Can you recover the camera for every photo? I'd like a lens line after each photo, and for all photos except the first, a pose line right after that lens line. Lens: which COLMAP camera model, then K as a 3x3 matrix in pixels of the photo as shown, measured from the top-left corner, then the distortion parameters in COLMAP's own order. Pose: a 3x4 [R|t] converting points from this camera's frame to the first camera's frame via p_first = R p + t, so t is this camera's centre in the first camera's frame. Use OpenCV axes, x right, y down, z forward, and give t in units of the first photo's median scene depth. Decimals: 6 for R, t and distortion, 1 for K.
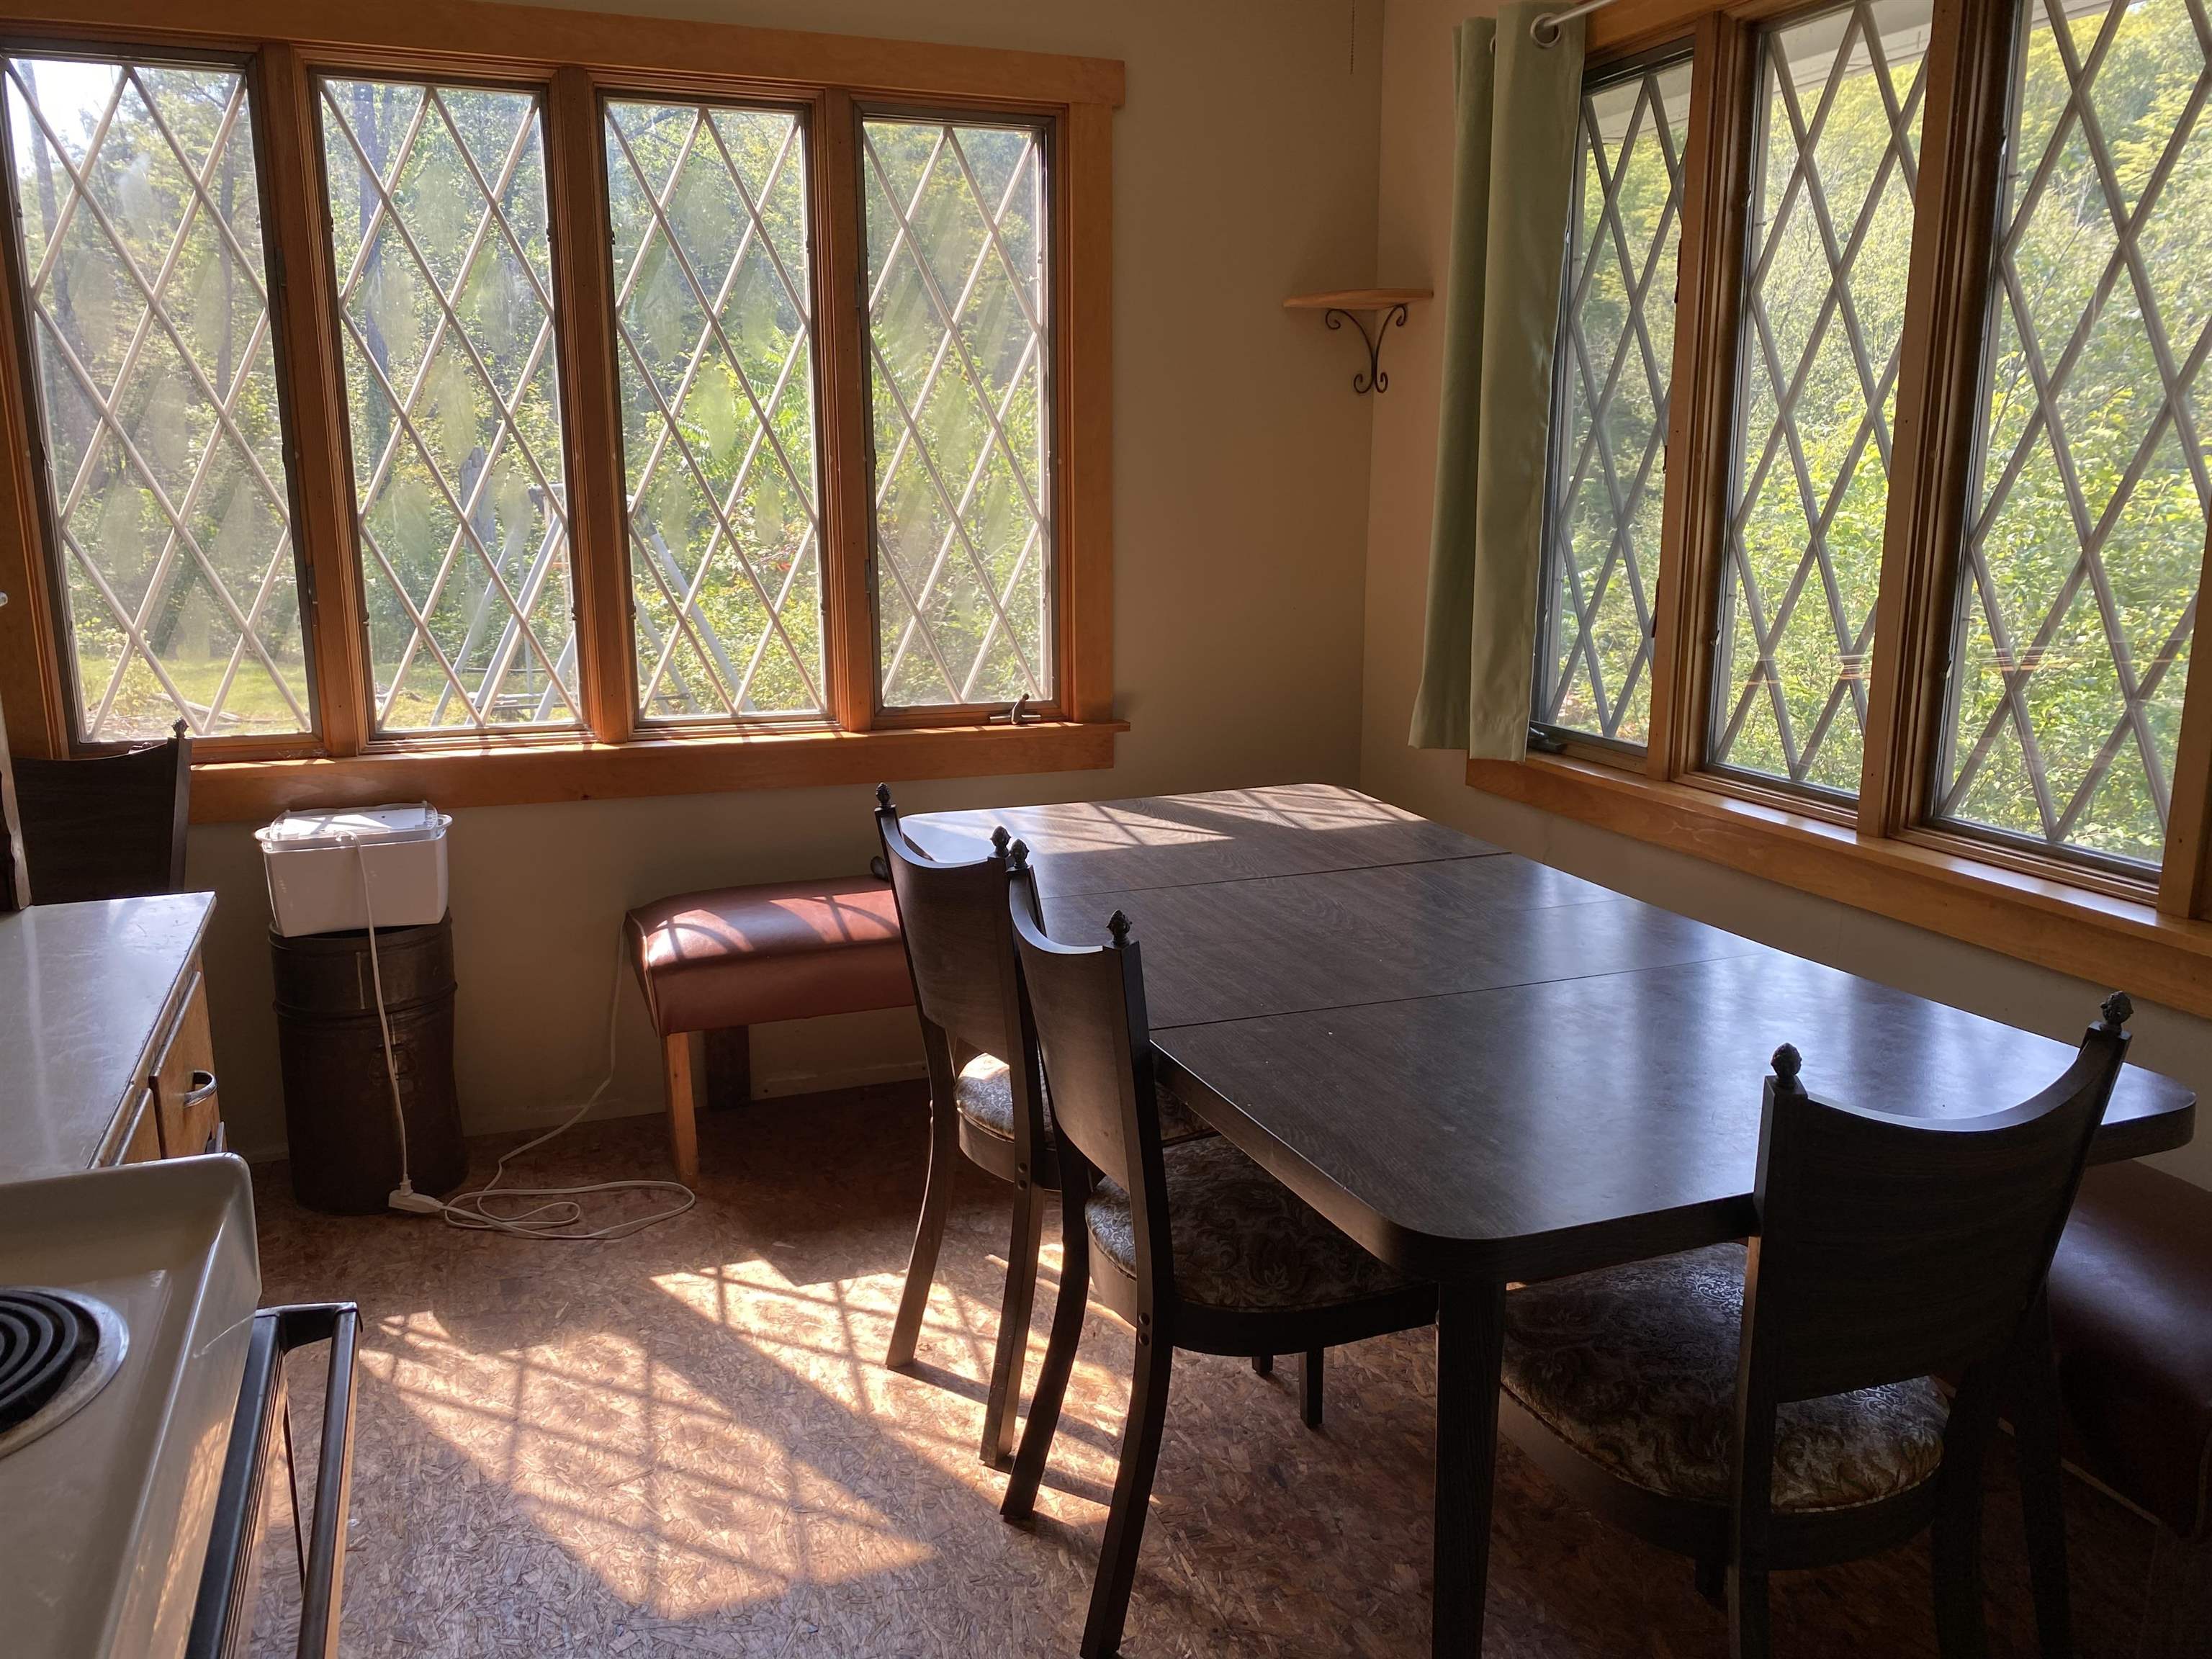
lens RADIAL K [[1688.4, 0, 1106.0], [0, 1688.4, 829.5], [0, 0, 1]] dist [0.091635, -0.133779]
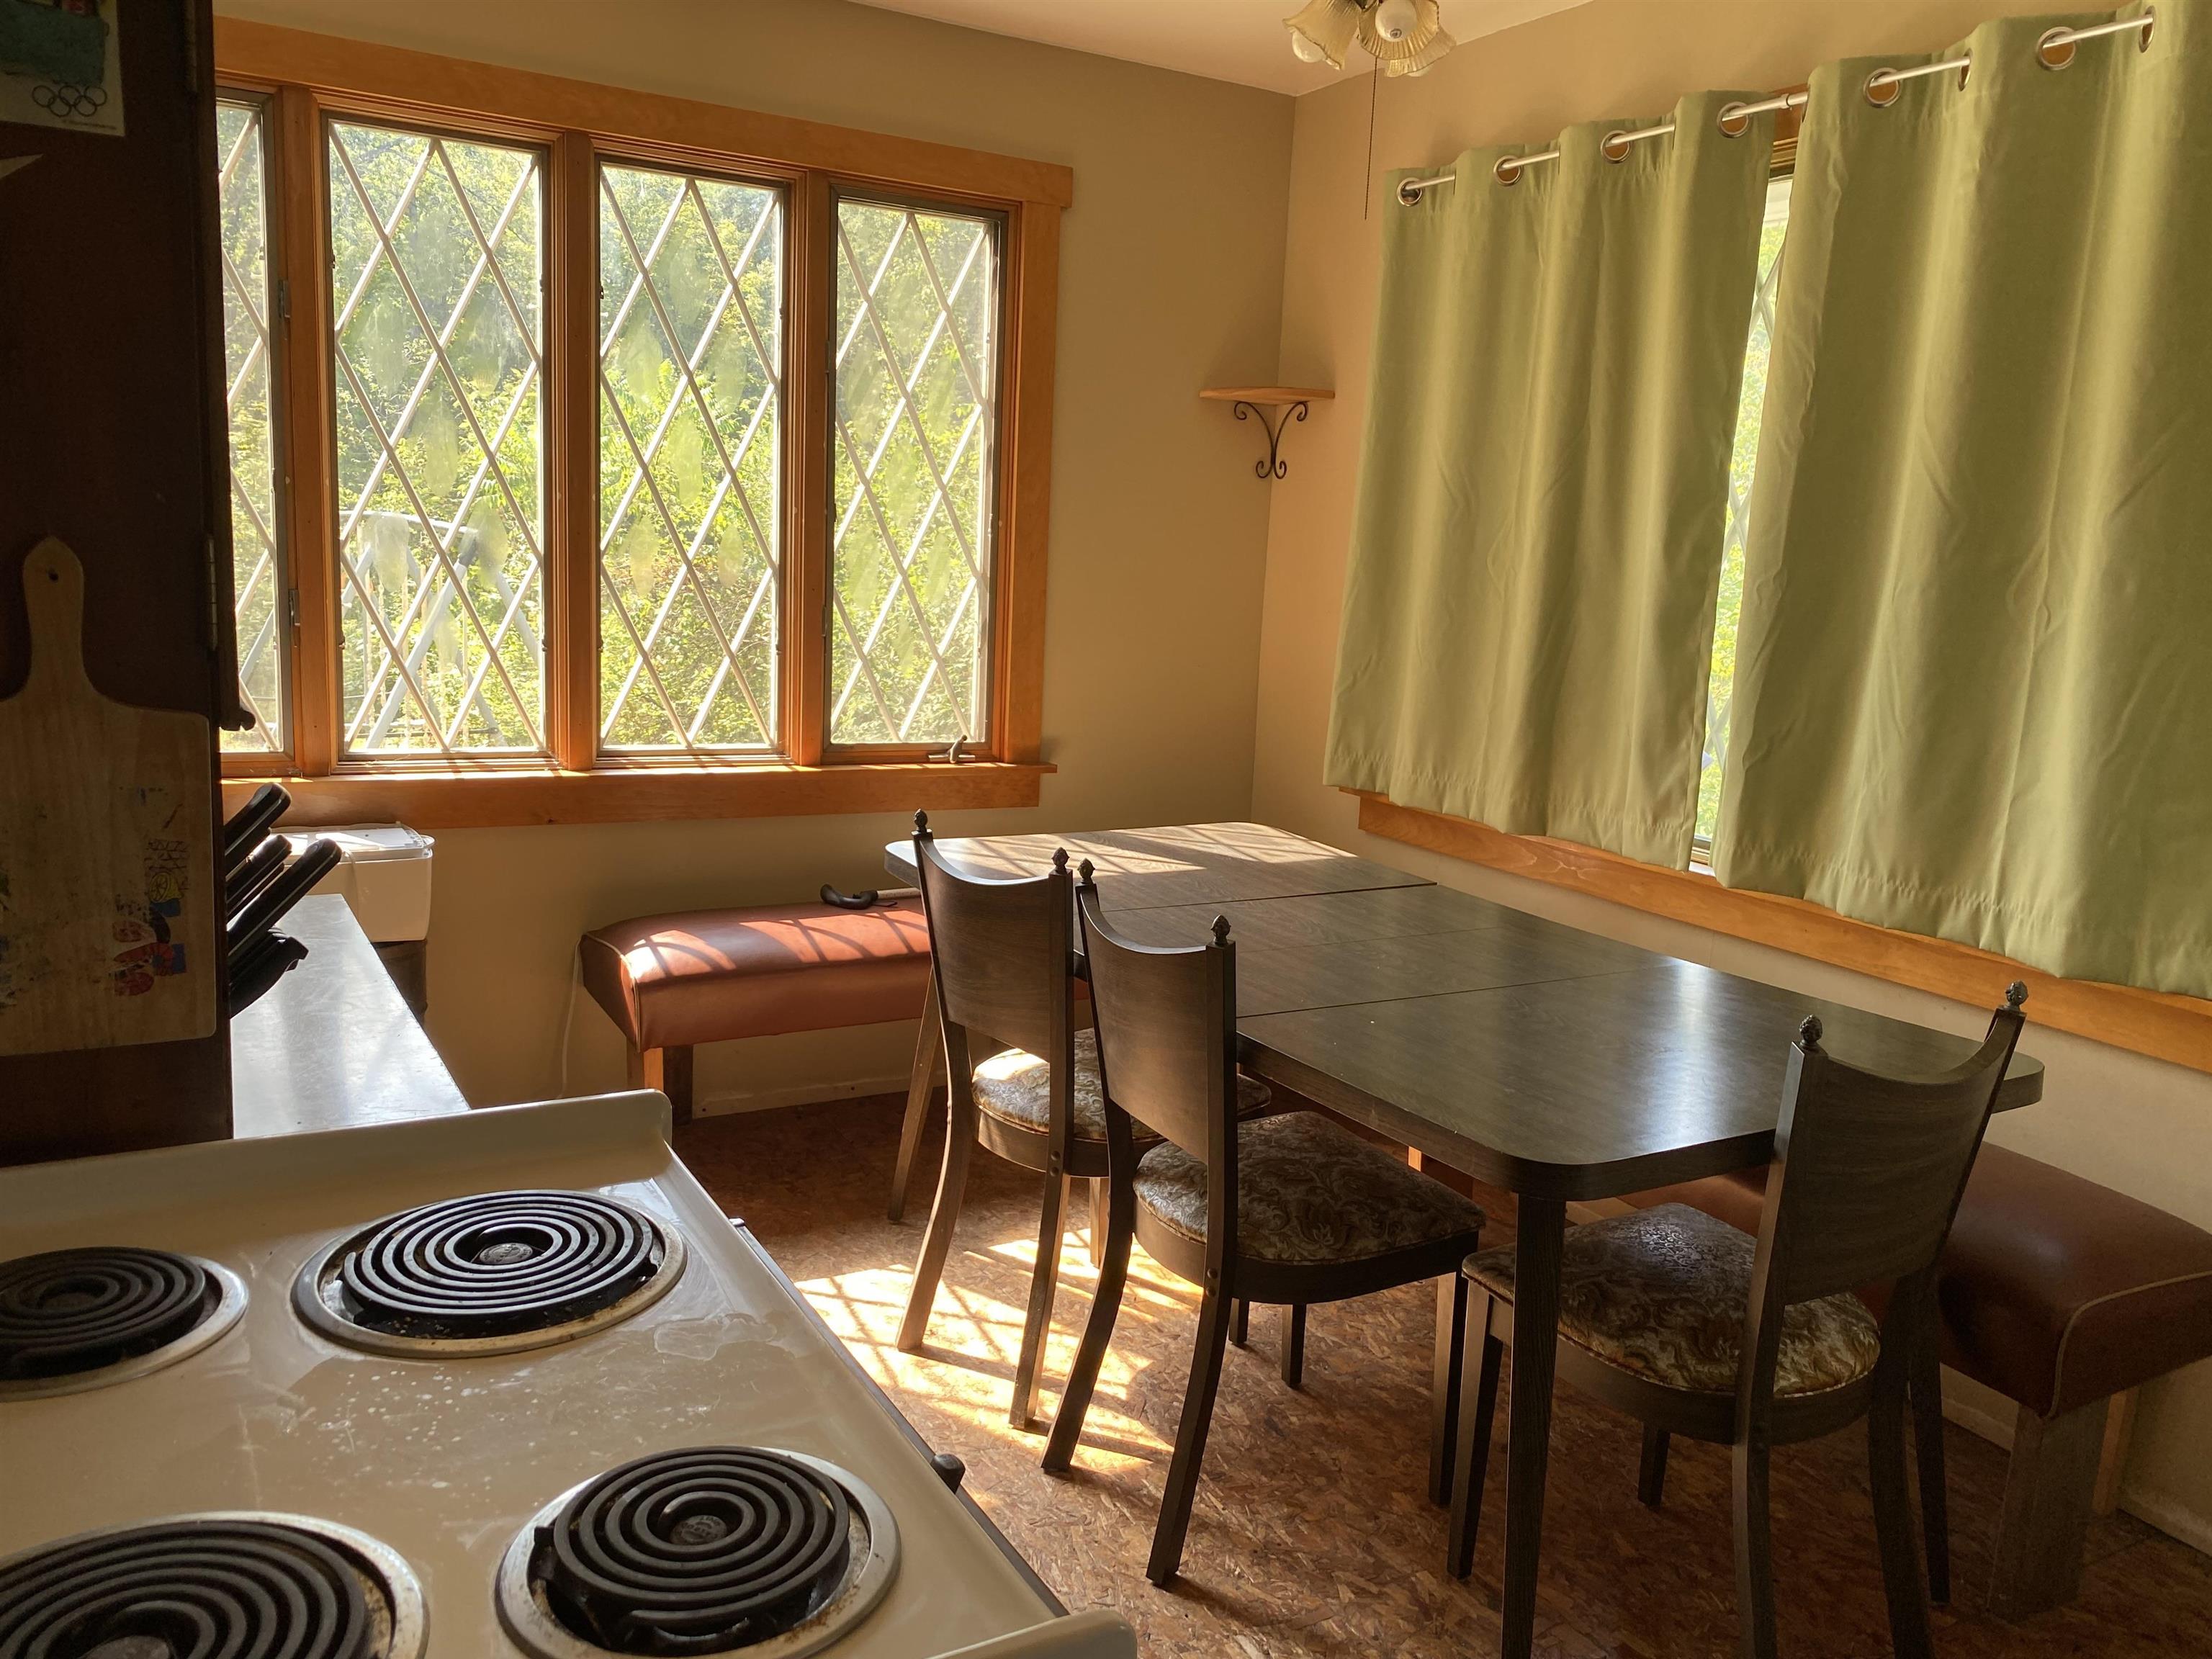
lens RADIAL K [[1689.5, 0, 1106.0], [0, 1689.5, 829.5], [0, 0, 1]] dist [0.052518, -0.111121]
pose [[0.984264, 0.022304, 0.175291, -0.192697], [-0.016135, 0.999202, -0.036542, 0.022642], [-0.175966, 0.033139, 0.983838, -0.091613]]
